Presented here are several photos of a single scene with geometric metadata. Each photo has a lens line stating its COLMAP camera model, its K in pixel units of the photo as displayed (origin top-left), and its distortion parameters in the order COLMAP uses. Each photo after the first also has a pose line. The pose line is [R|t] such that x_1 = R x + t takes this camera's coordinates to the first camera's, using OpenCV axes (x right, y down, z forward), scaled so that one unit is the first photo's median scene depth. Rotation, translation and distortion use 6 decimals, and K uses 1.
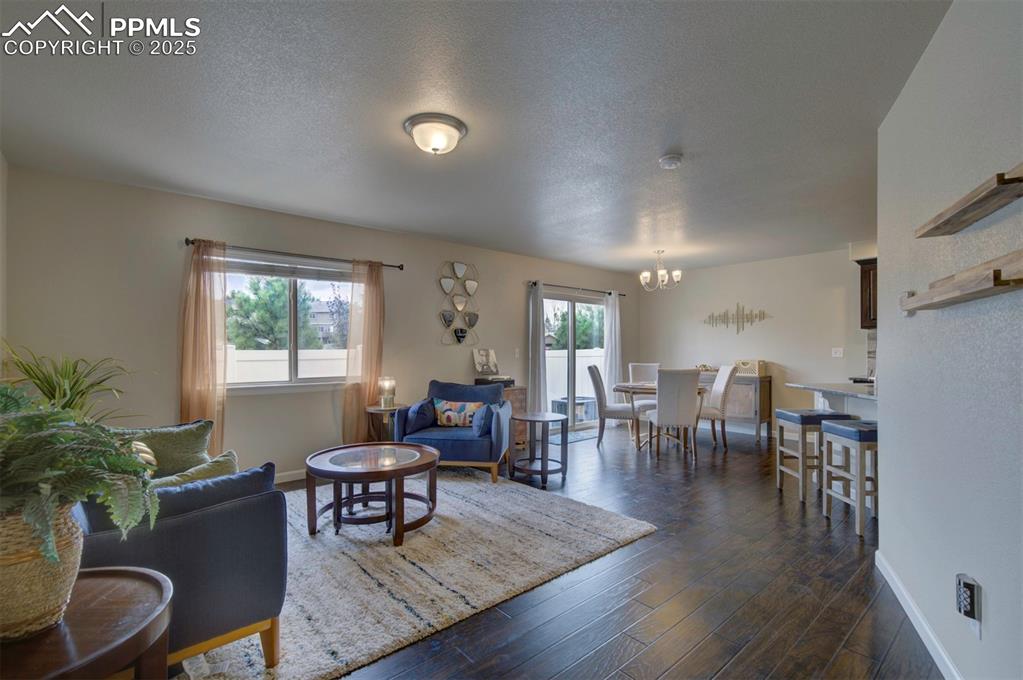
lens RADIAL K [[466.0, 0, 512.9], [0, 466.0, 345.7], [0, 0, 1]] dist [0.015270, 0.001702]
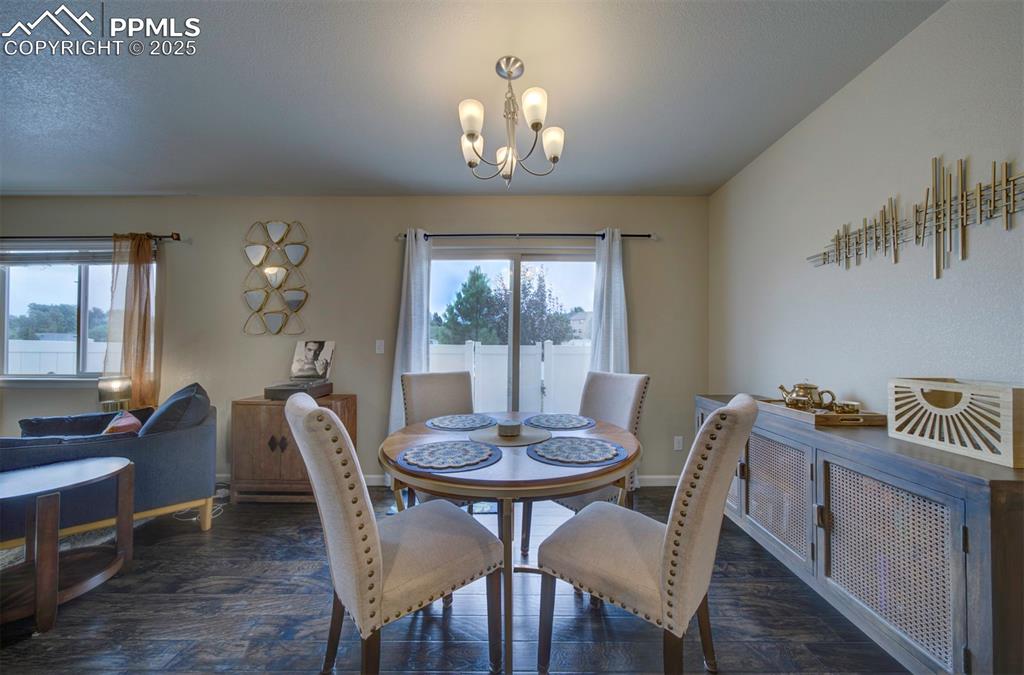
lens RADIAL K [[343.8, 0, 529.5], [0, 343.8, 347.2], [0, 0, 1]] dist [-0.011297, -0.000018]
pose [[0.754270, -0.000427, -0.656564, 0.456576], [0.002019, 0.999997, 0.001668, 0.013983], [0.656561, -0.002584, 0.754268, 0.749099]]
